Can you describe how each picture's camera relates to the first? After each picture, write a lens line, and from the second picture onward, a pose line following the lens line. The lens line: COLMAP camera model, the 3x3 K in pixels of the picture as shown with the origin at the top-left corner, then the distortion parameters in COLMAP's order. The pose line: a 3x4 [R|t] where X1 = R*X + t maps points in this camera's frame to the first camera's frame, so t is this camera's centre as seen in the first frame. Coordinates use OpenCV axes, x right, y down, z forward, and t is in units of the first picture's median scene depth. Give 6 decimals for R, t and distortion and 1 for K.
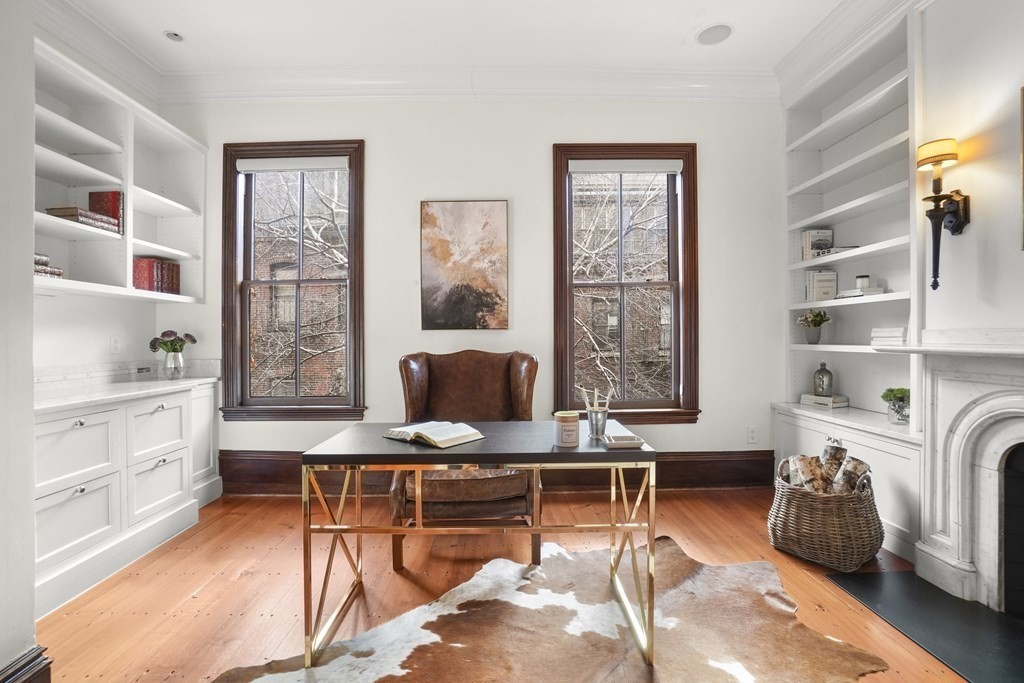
lens RADIAL K [[496.8, 0, 509.7], [0, 496.8, 337.1], [0, 0, 1]] dist [0.000058, 0.000153]
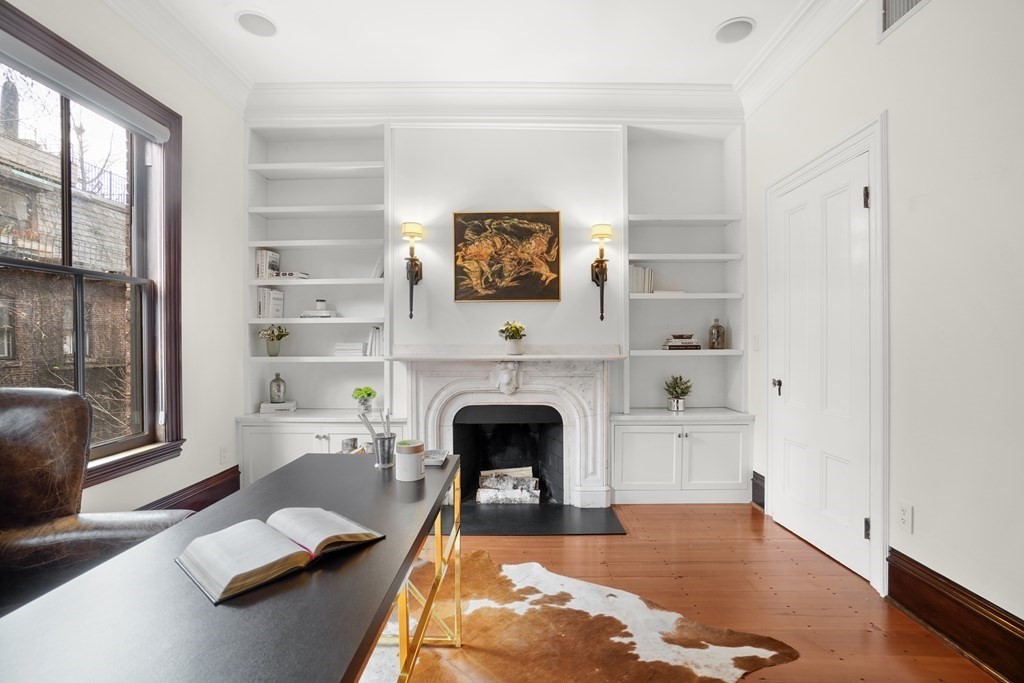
lens RADIAL K [[470.8, 0, 511.3], [0, 470.8, 345.3], [0, 0, 1]] dist [-0.000546, 0.000358]
pose [[0.035208, -0.003745, 0.999373, -0.403855], [0.002306, 0.999991, 0.003666, -0.012999], [-0.999377, 0.002175, 0.035216, 0.439314]]
